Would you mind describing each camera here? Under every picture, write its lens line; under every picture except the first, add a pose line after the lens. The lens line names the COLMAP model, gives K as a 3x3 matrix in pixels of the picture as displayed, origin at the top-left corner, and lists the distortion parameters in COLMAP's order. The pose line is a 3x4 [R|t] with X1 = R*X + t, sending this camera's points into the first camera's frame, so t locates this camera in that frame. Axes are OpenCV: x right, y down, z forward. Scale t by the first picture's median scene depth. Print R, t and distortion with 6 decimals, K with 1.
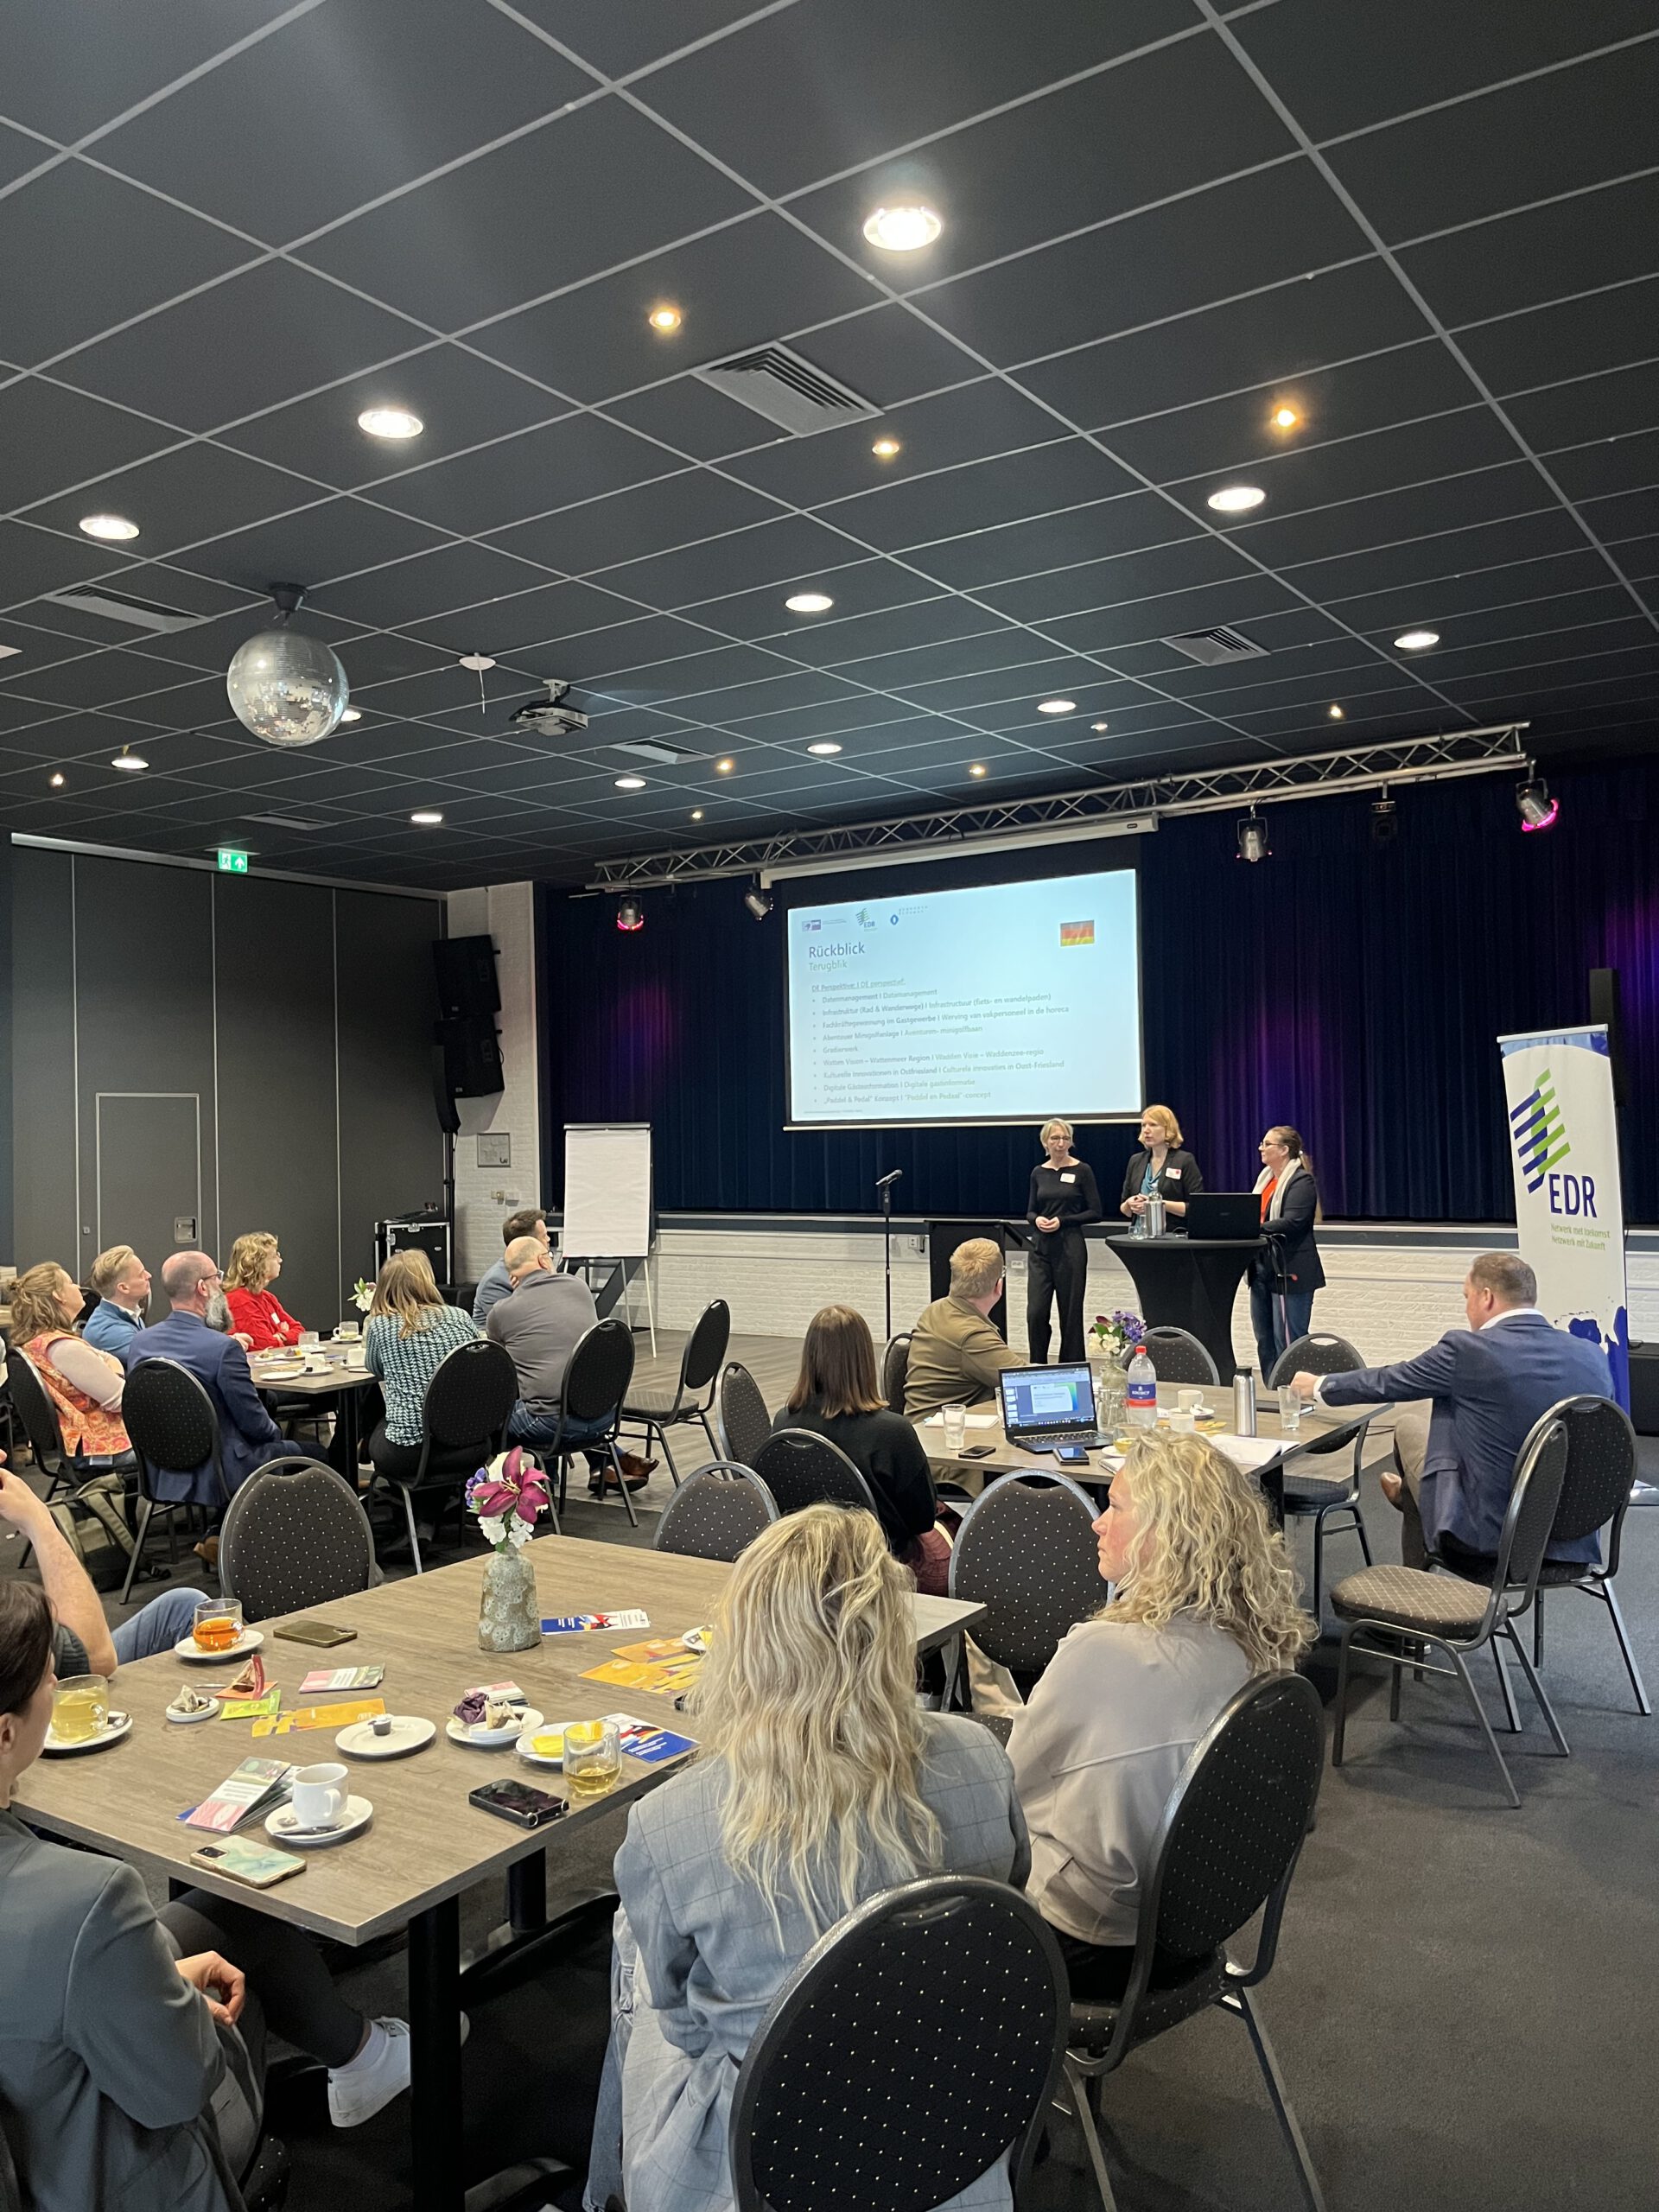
lens RADIAL K [[1724.0, 0, 829.5], [0, 1724.0, 1106.0], [0, 0, 1]] dist [0.076940, -0.132403]
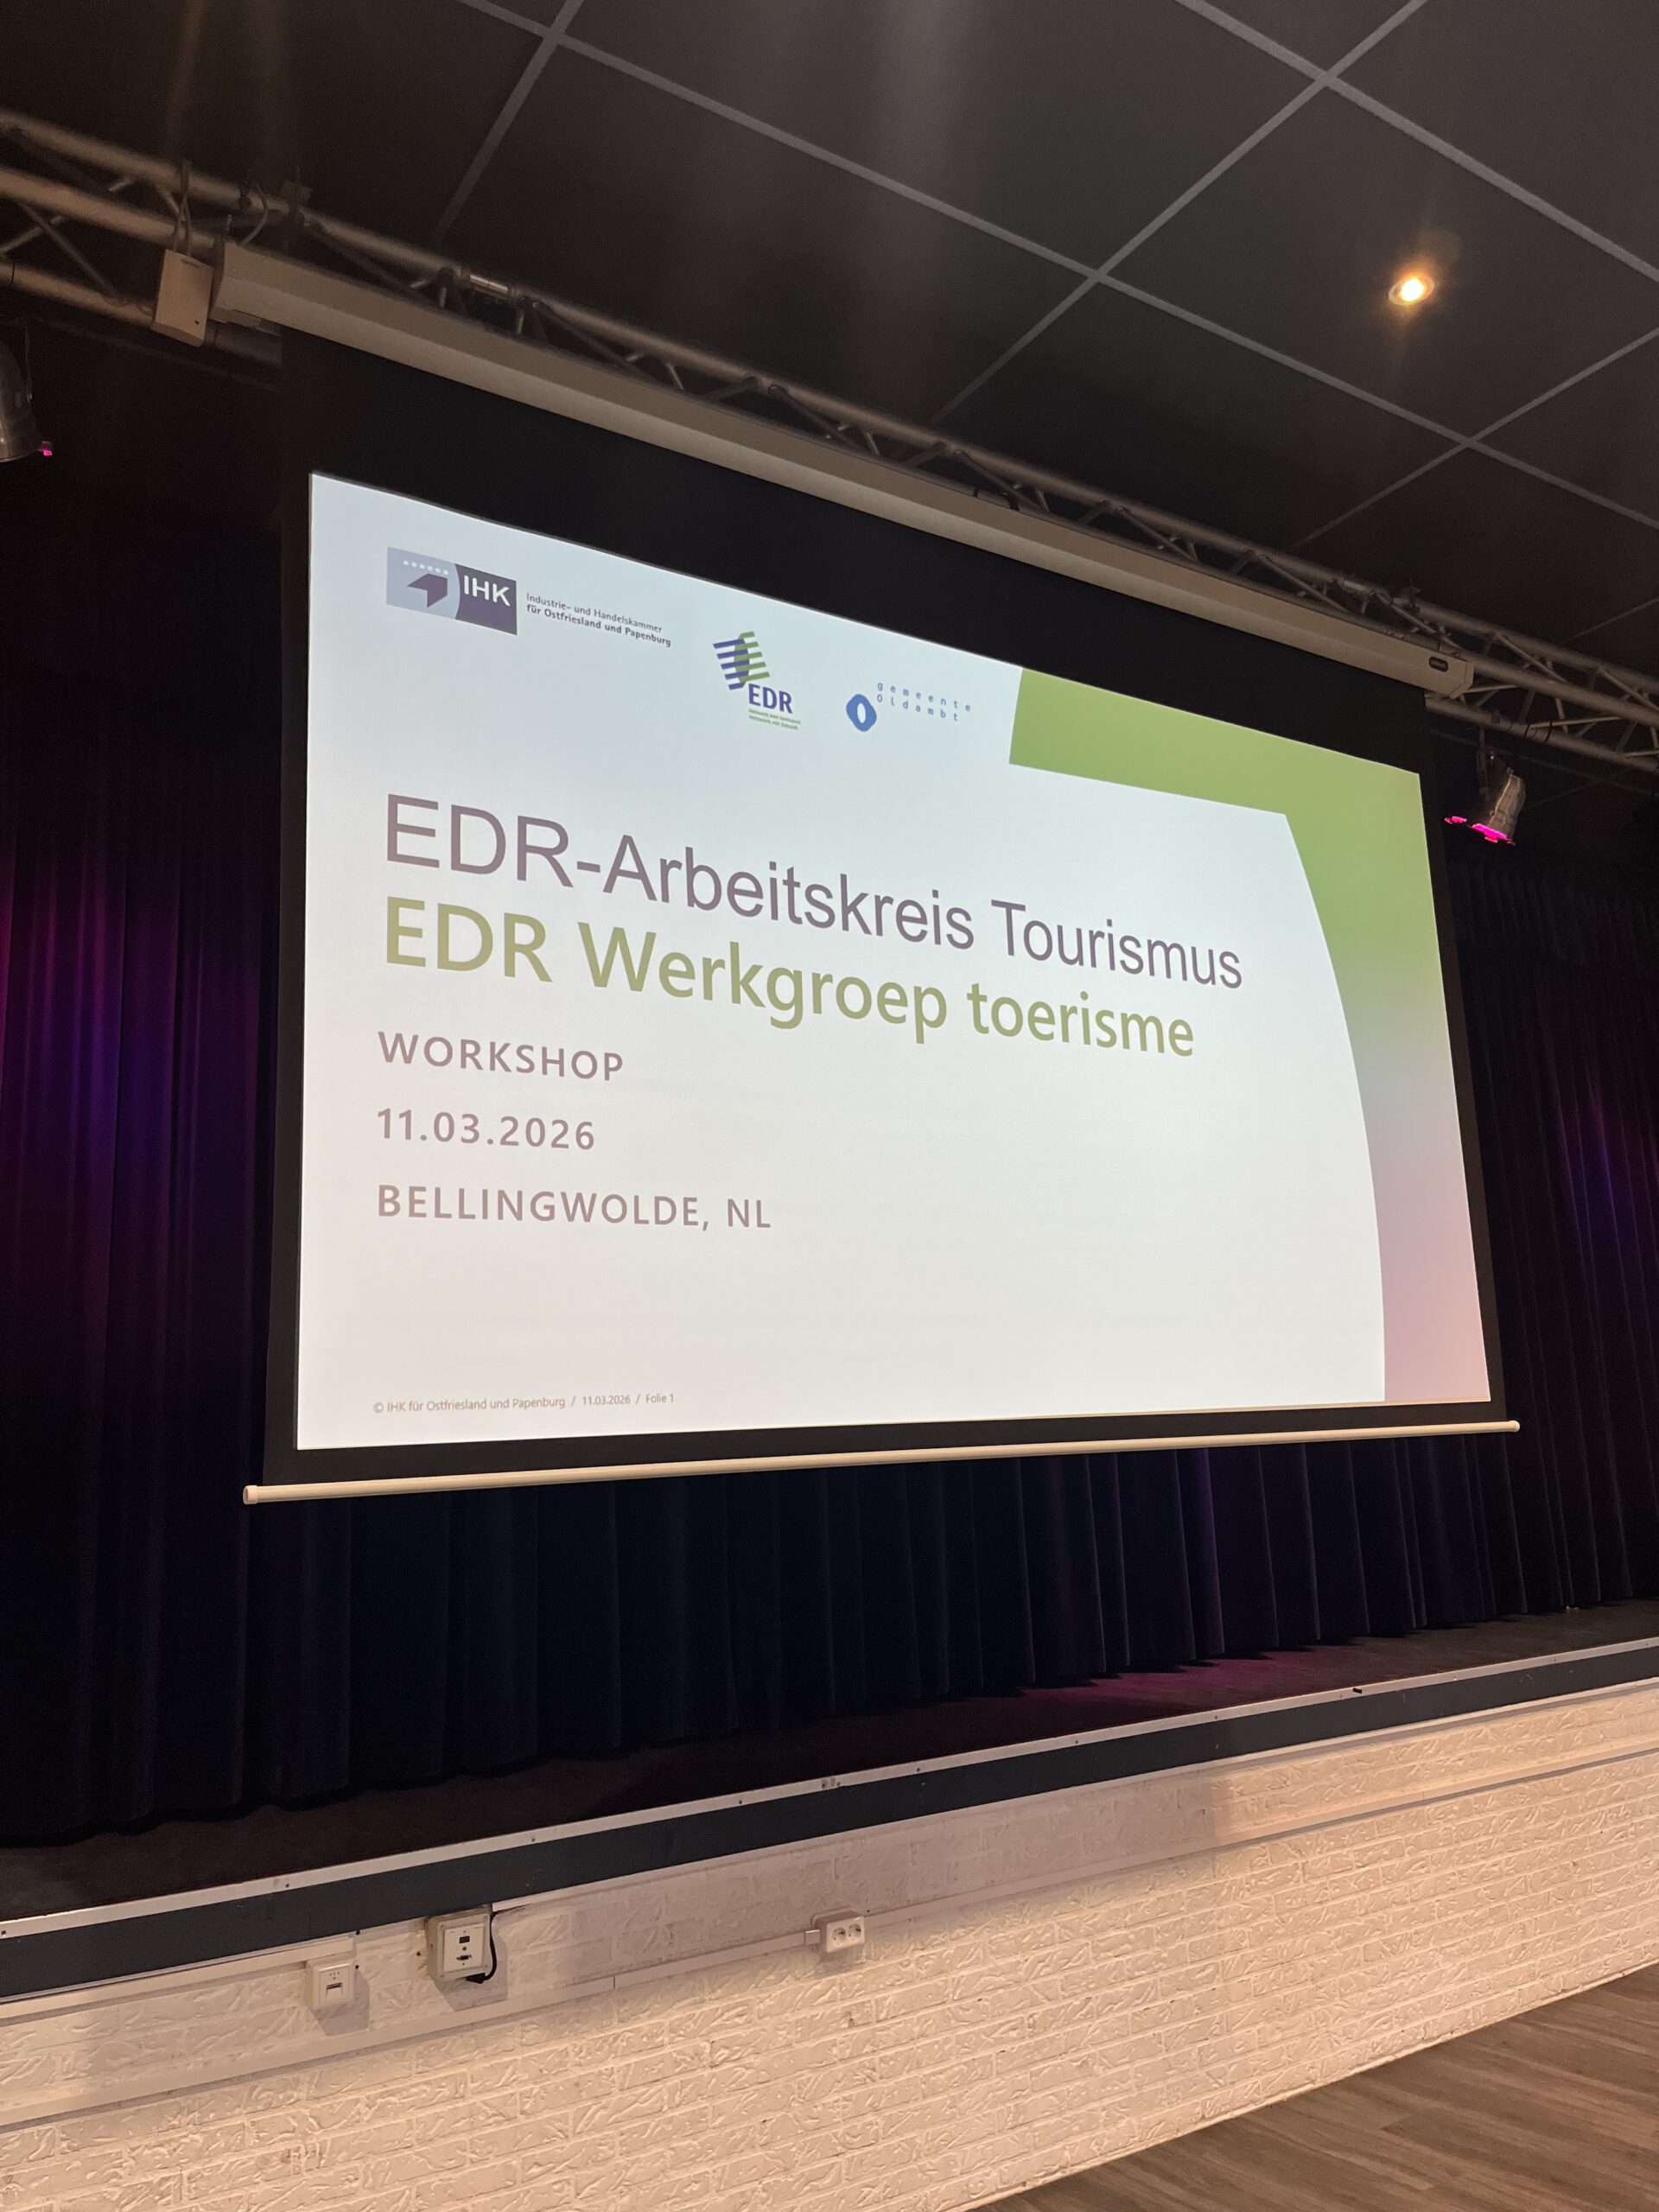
lens RADIAL K [[1724.0, 0, 829.5], [0, 1724.0, 1106.0], [0, 0, 1]] dist [0.076940, -0.132403]
pose [[0.355197, 0.177410, 0.917802, -0.197227], [0.017586, 0.980384, -0.196313, 0.010557], [-0.934626, 0.085870, 0.345109, 0.902639]]
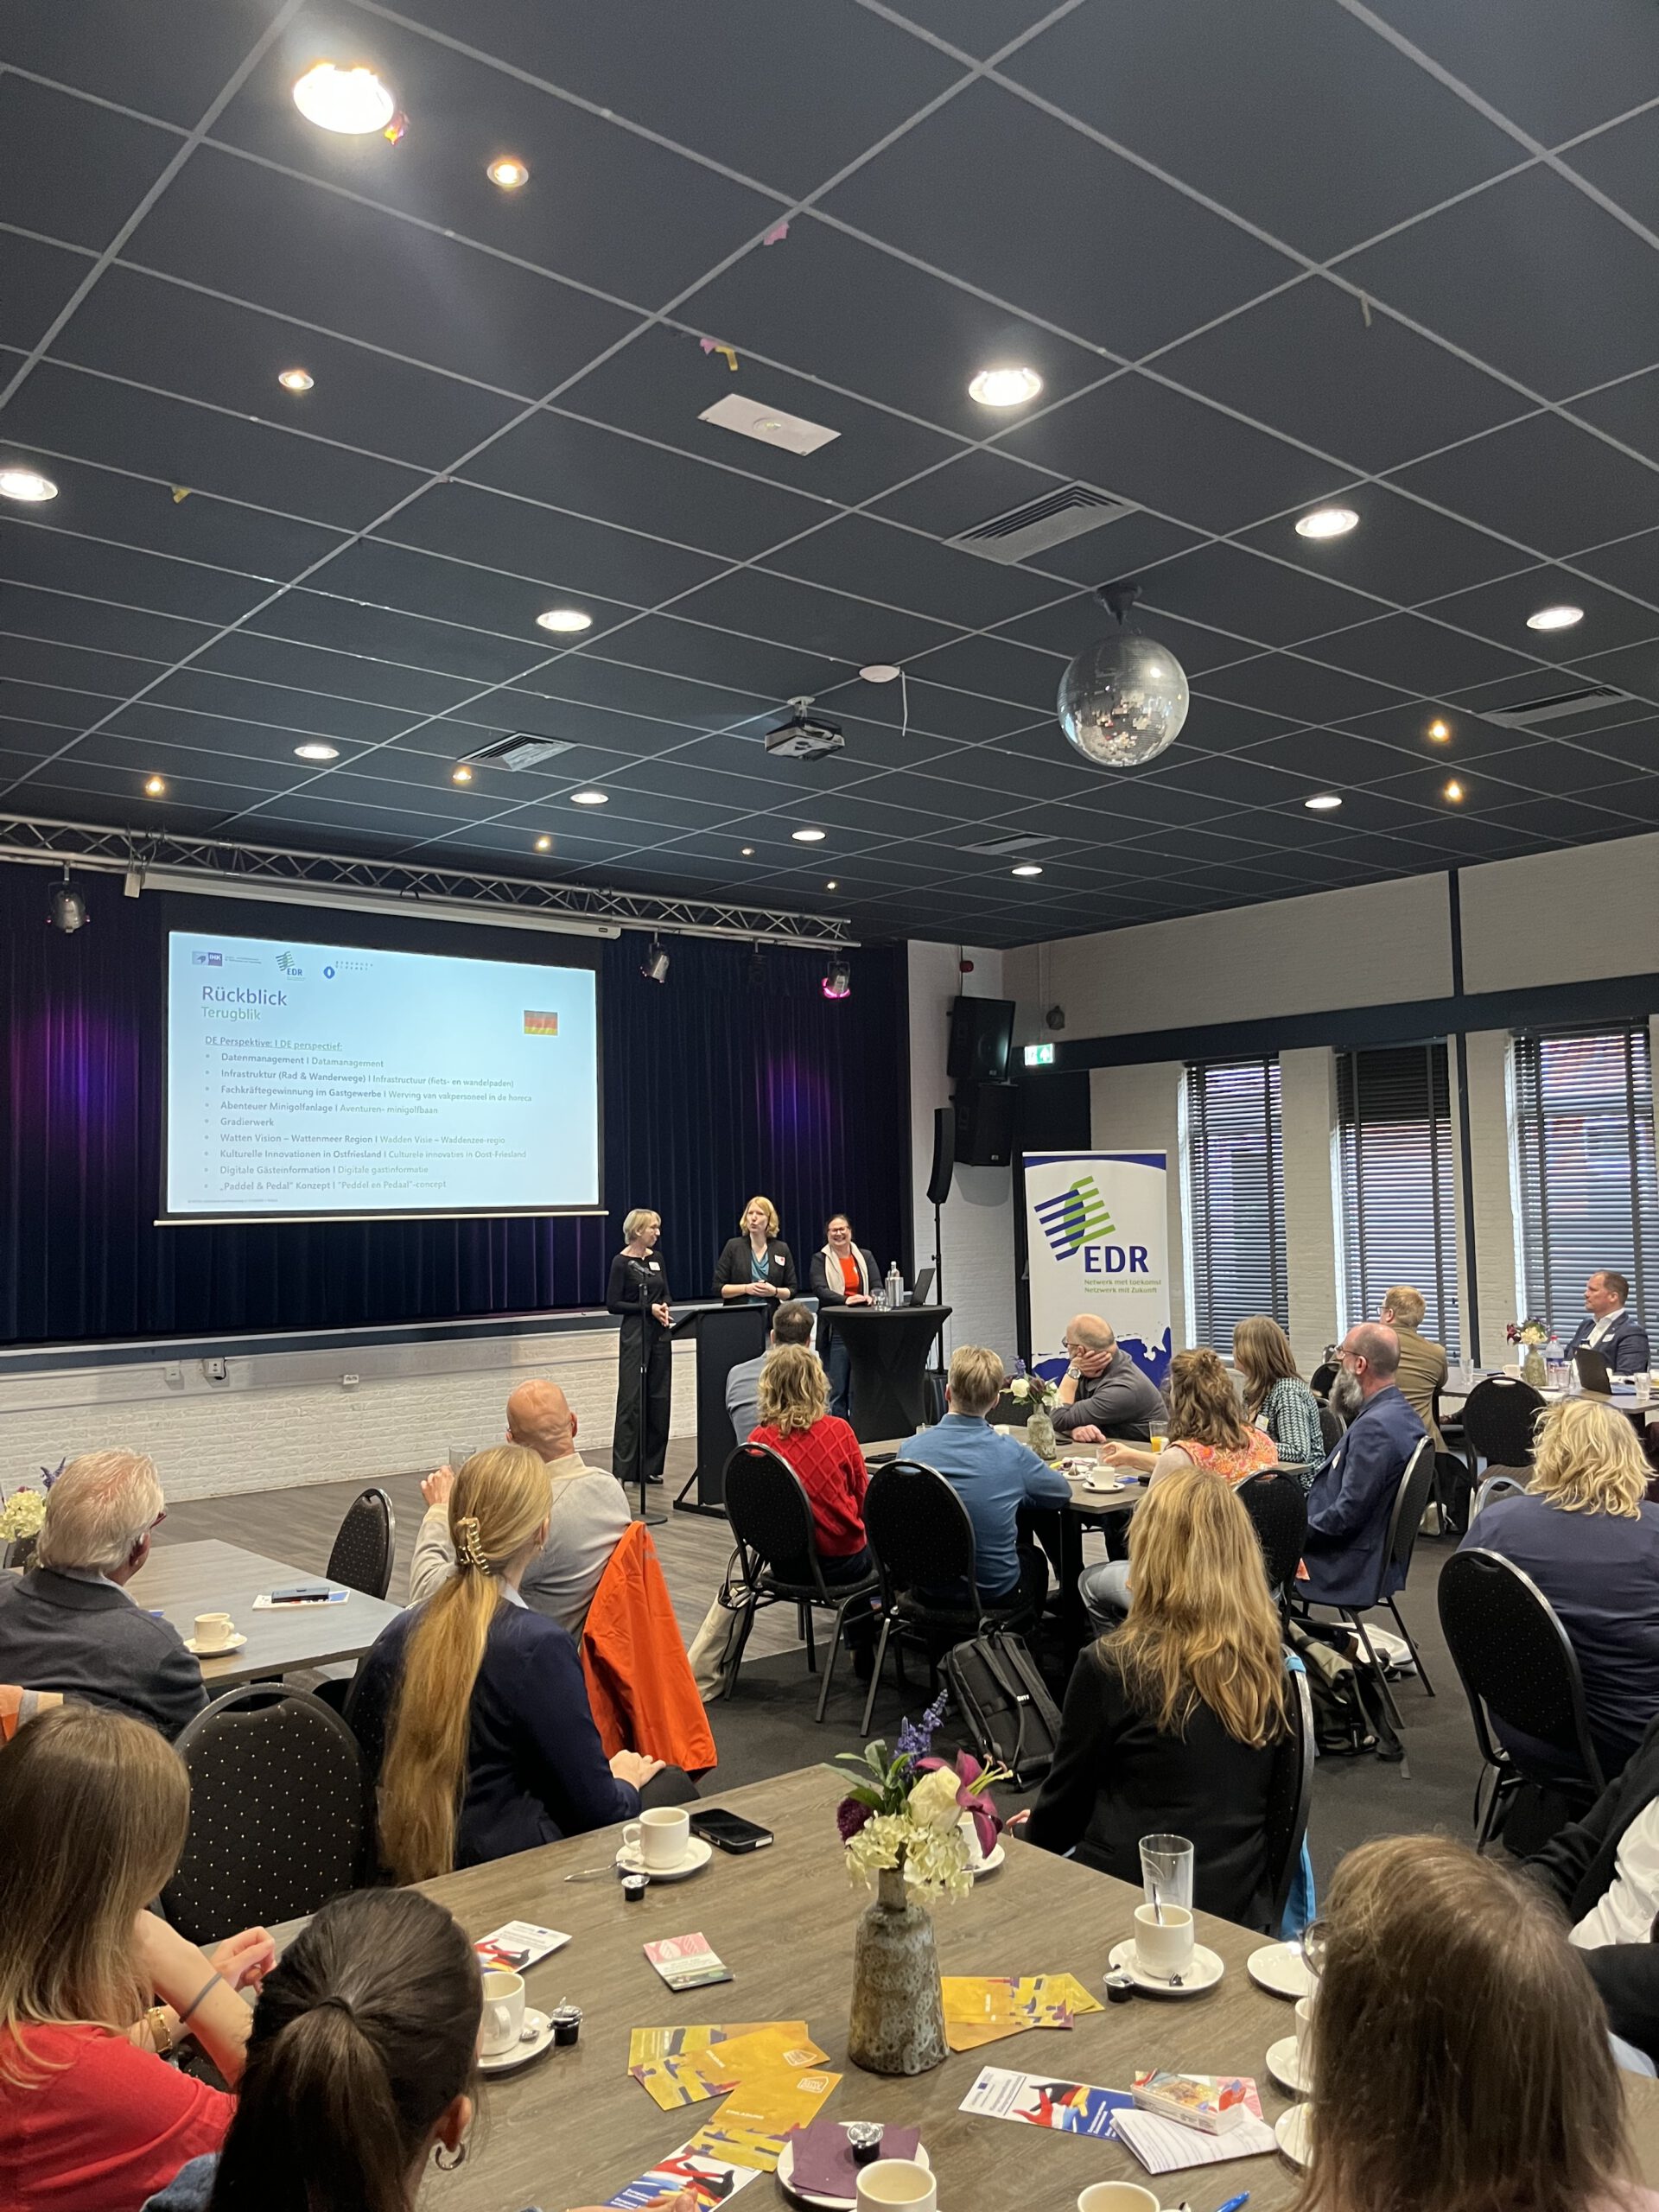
lens RADIAL K [[1728.6, 0, 829.5], [0, 1728.6, 1106.0], [0, 0, 1]] dist [0.108730, -0.134370]
pose [[0.222883, 0.072798, 0.972123, -0.721968], [-0.000919, 0.997223, -0.074467, 0.019403], [-0.974845, 0.015704, 0.222331, 0.574173]]
